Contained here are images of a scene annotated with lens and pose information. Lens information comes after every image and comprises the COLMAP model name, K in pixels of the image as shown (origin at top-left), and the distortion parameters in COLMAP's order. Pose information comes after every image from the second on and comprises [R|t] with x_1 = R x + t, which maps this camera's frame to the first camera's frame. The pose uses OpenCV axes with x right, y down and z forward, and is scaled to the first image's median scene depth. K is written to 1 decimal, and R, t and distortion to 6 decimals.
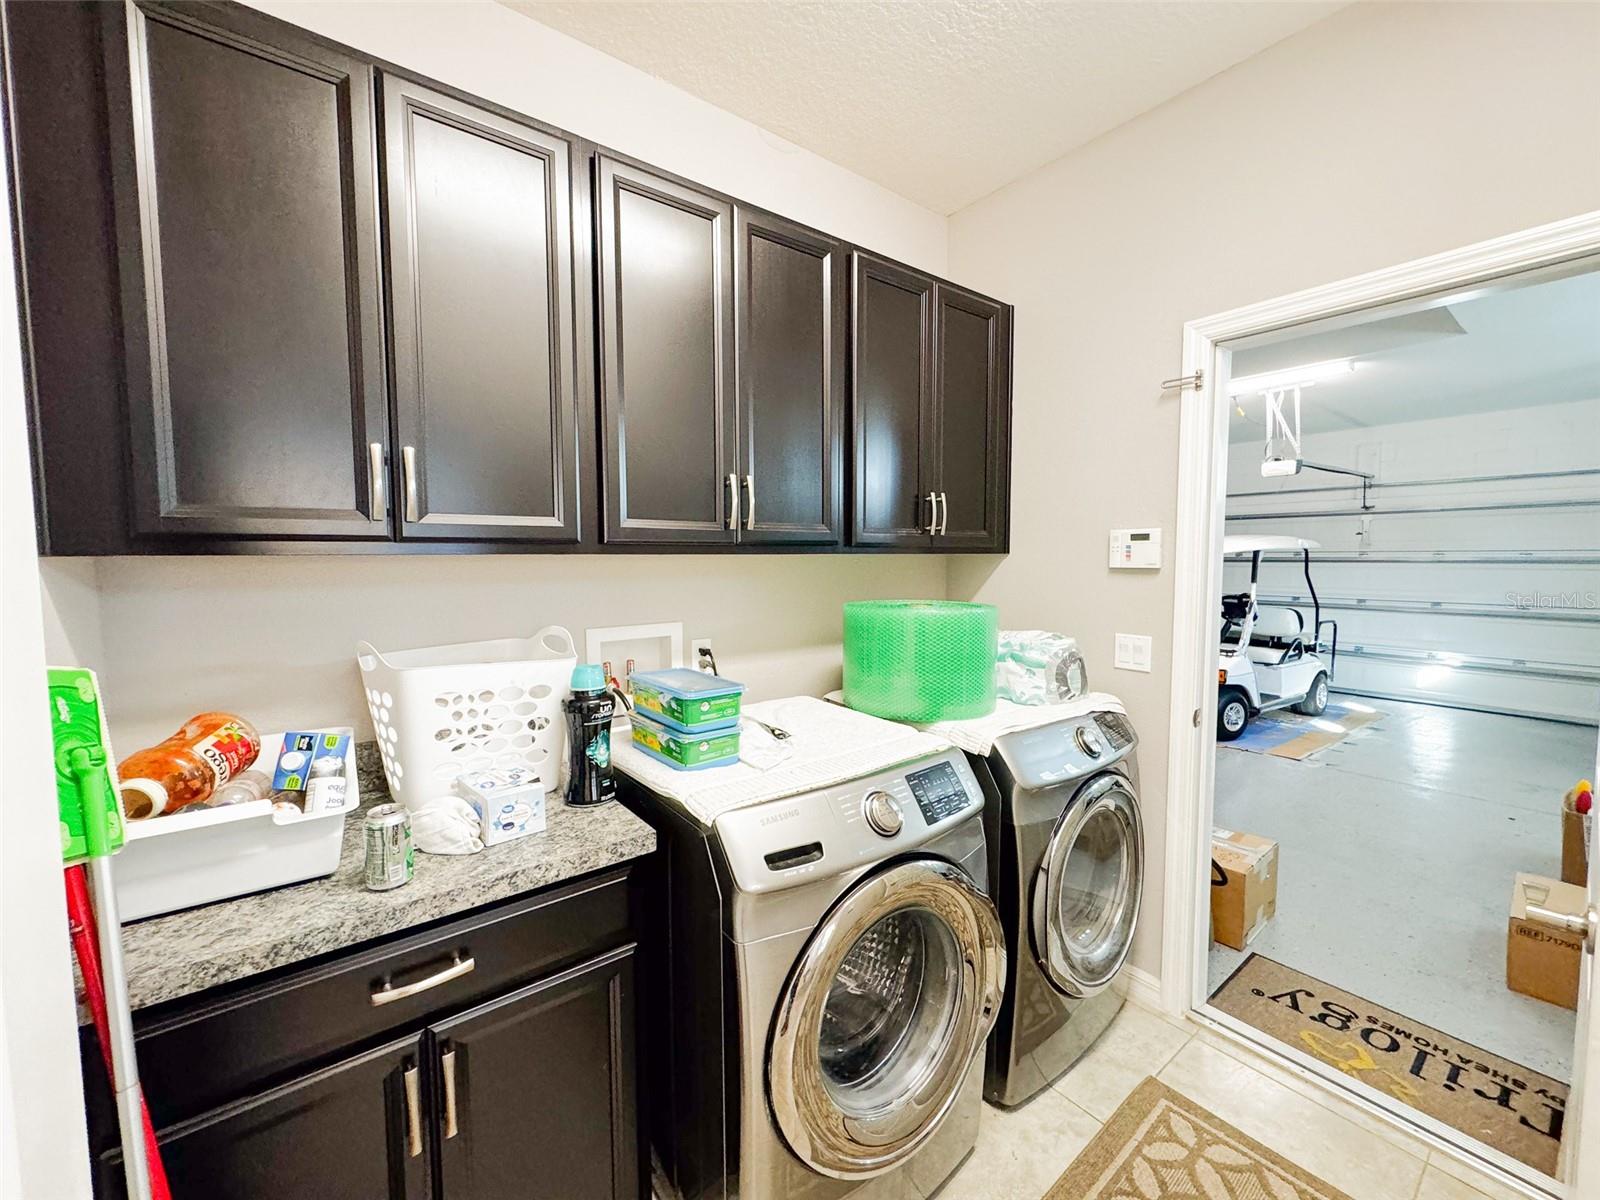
lens RADIAL K [[637.0, 0, 803.8], [0, 637.0, 601.5], [0, 0, 1]] dist [-0.004060, 0.001295]
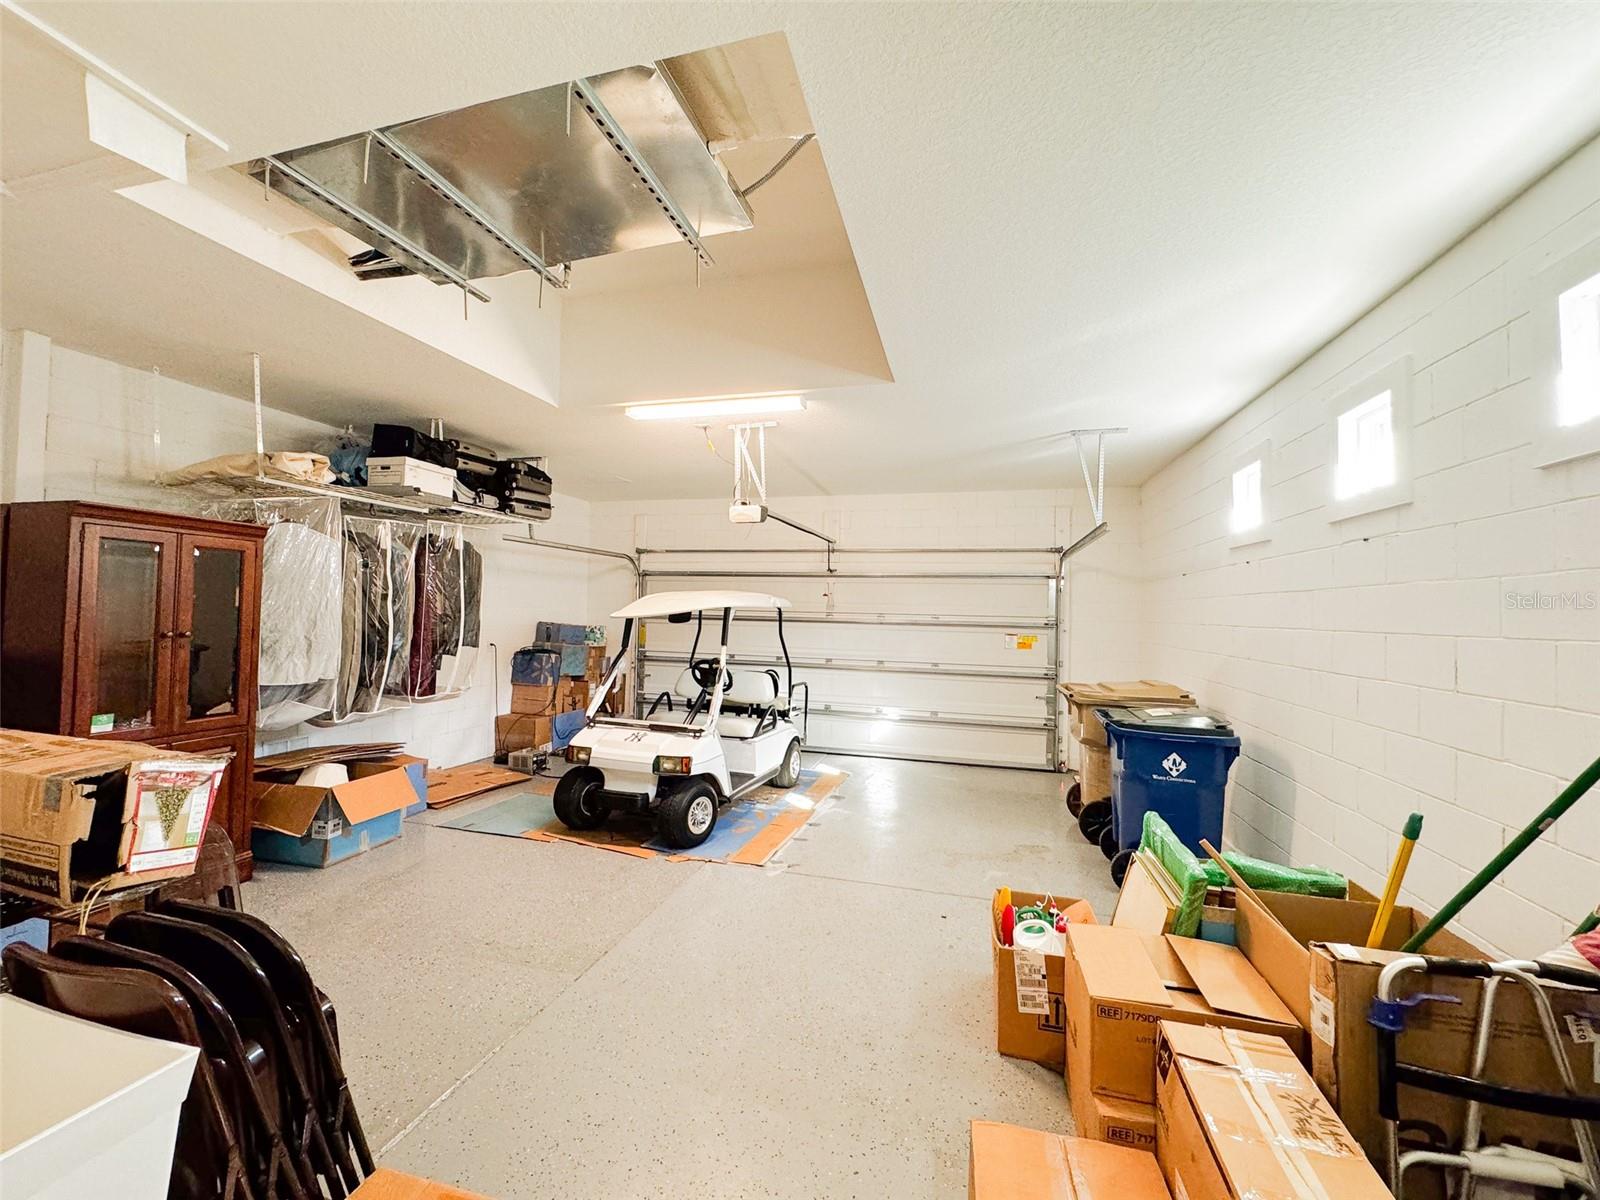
lens RADIAL K [[637.0, 0, 797.6], [0, 637.0, 594.5], [0, 0, 1]] dist [-0.004060, 0.001295]
pose [[0.795796, 0.043606, 0.603993, 0.243568], [0.013619, 0.995863, -0.089841, -0.017098], [-0.605412, 0.079721, 0.791909, 0.237607]]
